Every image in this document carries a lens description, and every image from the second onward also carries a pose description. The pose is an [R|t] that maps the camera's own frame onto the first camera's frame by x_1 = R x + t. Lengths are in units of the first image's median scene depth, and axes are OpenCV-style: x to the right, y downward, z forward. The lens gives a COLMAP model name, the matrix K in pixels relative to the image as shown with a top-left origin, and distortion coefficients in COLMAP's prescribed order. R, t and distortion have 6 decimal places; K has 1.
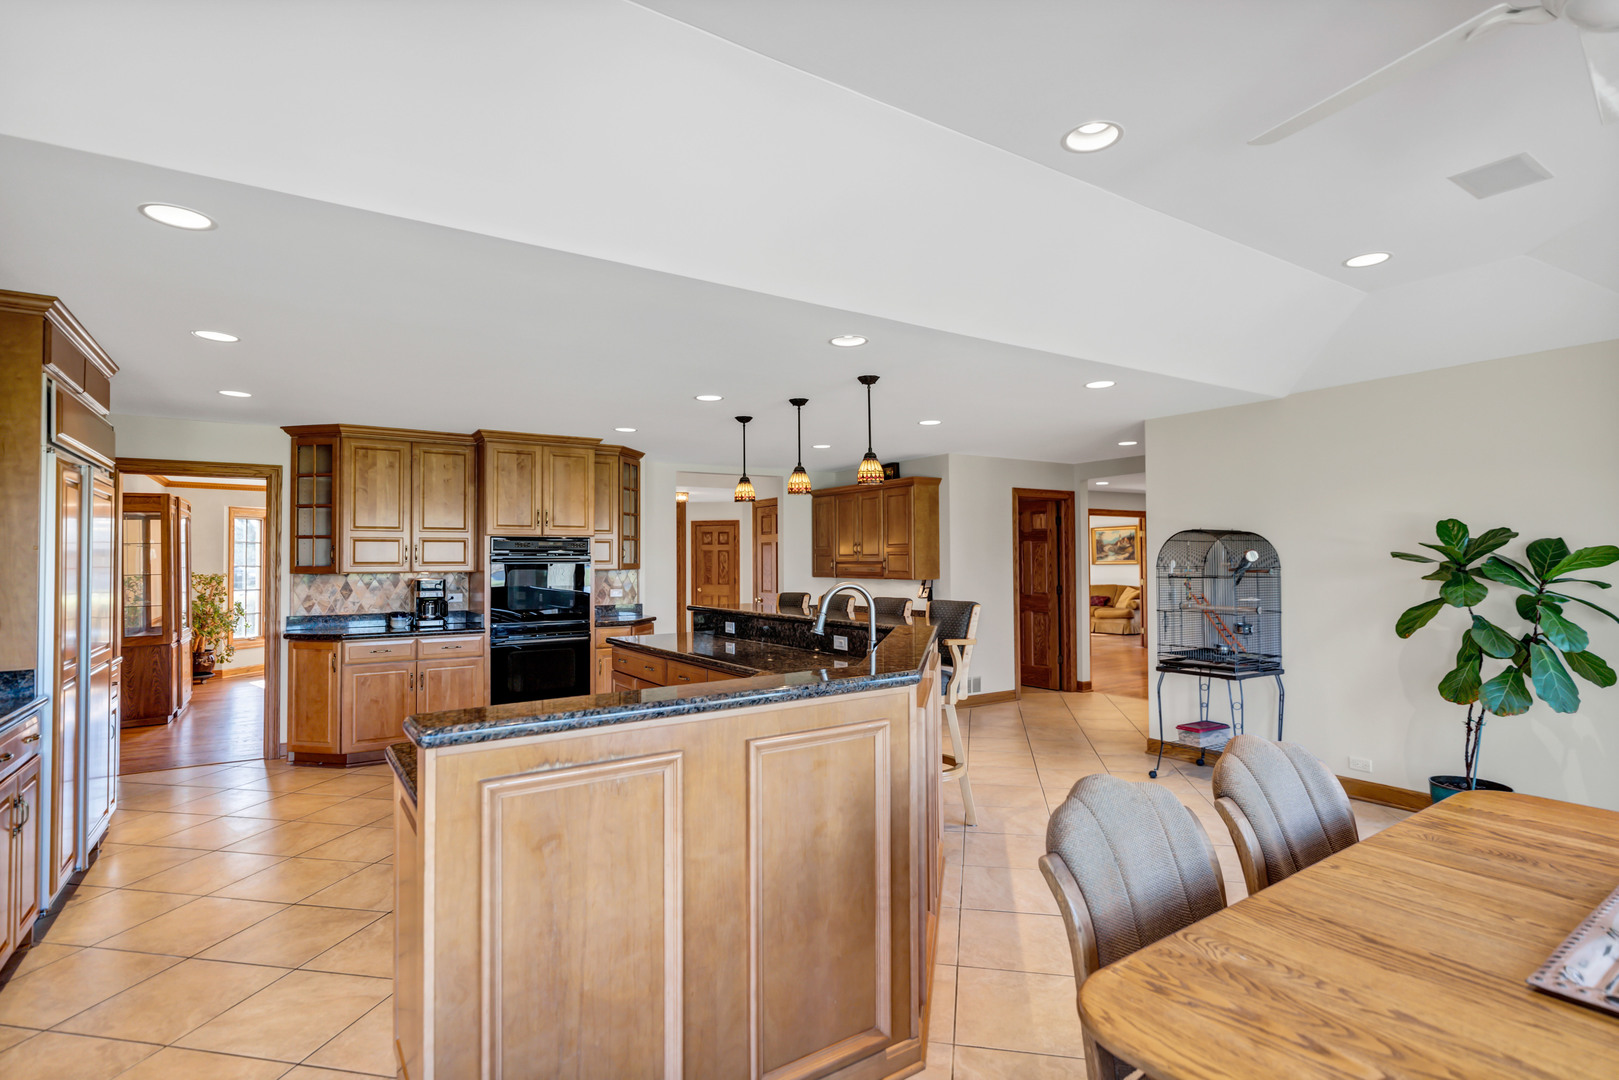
lens RADIAL K [[796.6, 0, 817.1], [0, 796.6, 542.3], [0, 0, 1]] dist [-0.001707, 0.000256]
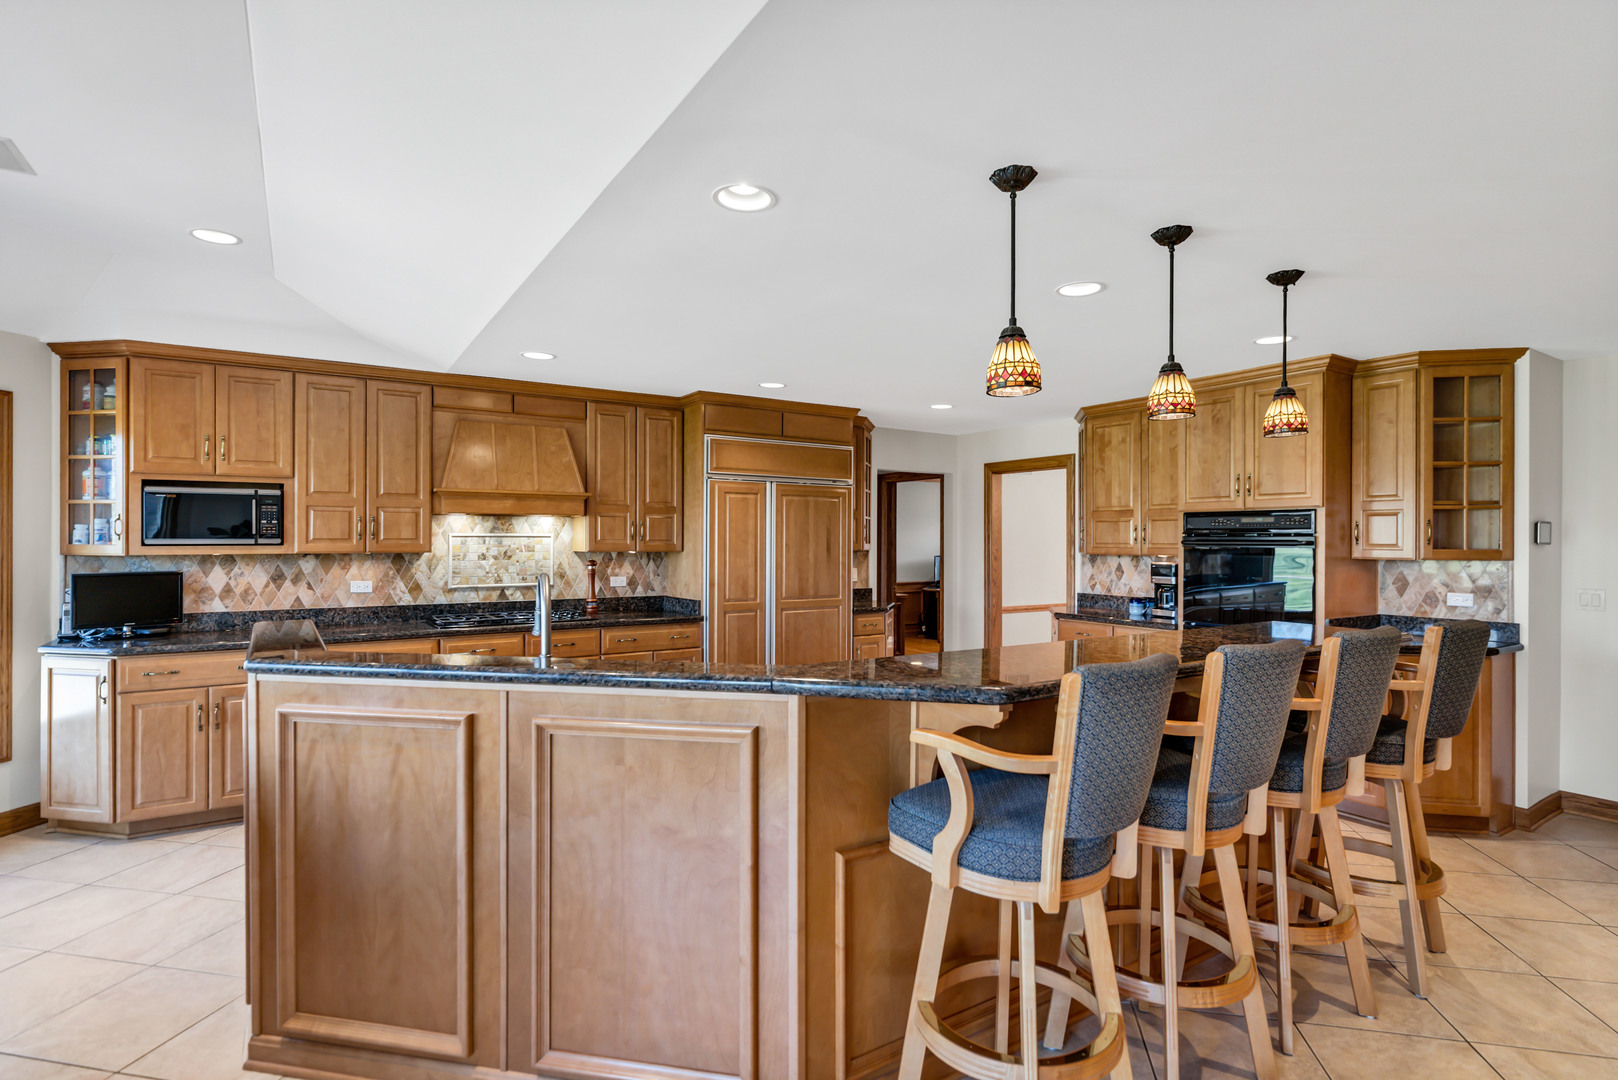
lens RADIAL K [[796.1, 0, 811.7], [0, 796.1, 537.9], [0, 0, 1]] dist [-0.001707, 0.000256]
pose [[-0.014139, 0.002674, -0.999896, 0.724982], [0.018612, 0.999824, 0.002410, 0.016555], [0.999727, -0.018576, -0.014187, 1.135477]]
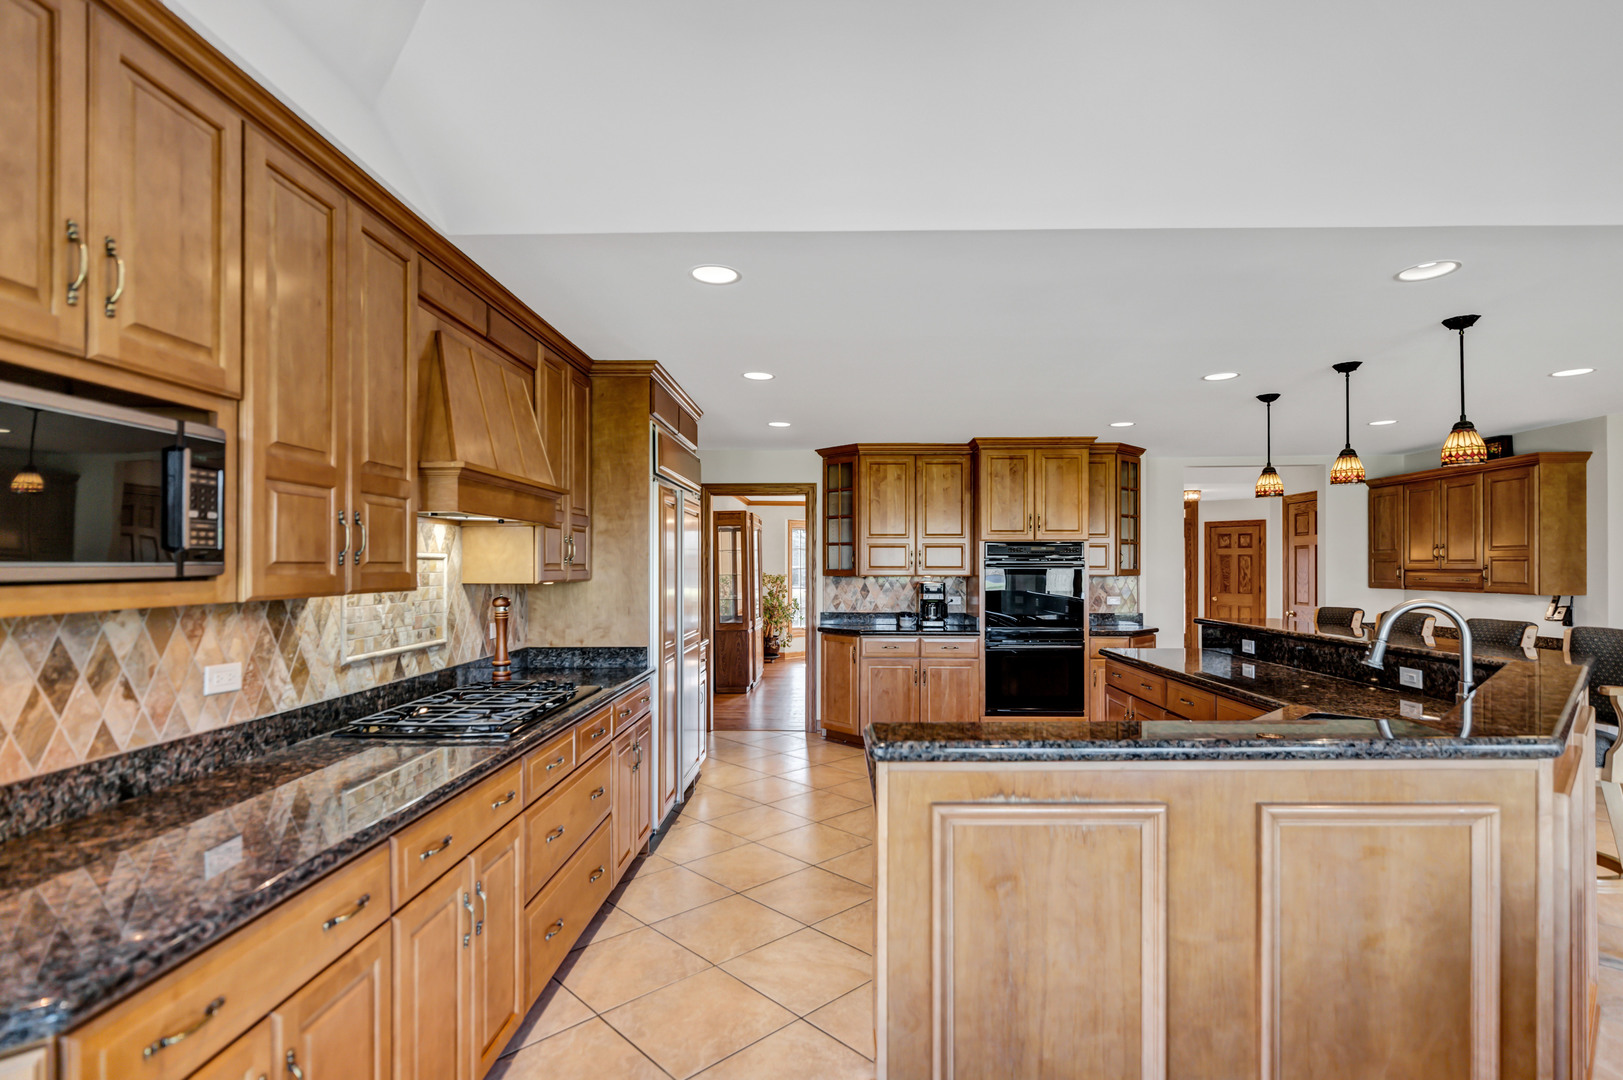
lens RADIAL K [[798.6, 0, 815.0], [0, 798.6, 563.1], [0, 0, 1]] dist [-0.001707, 0.000256]
pose [[0.817584, 0.004267, -0.575793, 0.002694], [0.007627, 0.999805, 0.018238, -0.000641], [0.575759, -0.019303, 0.817392, 0.066285]]
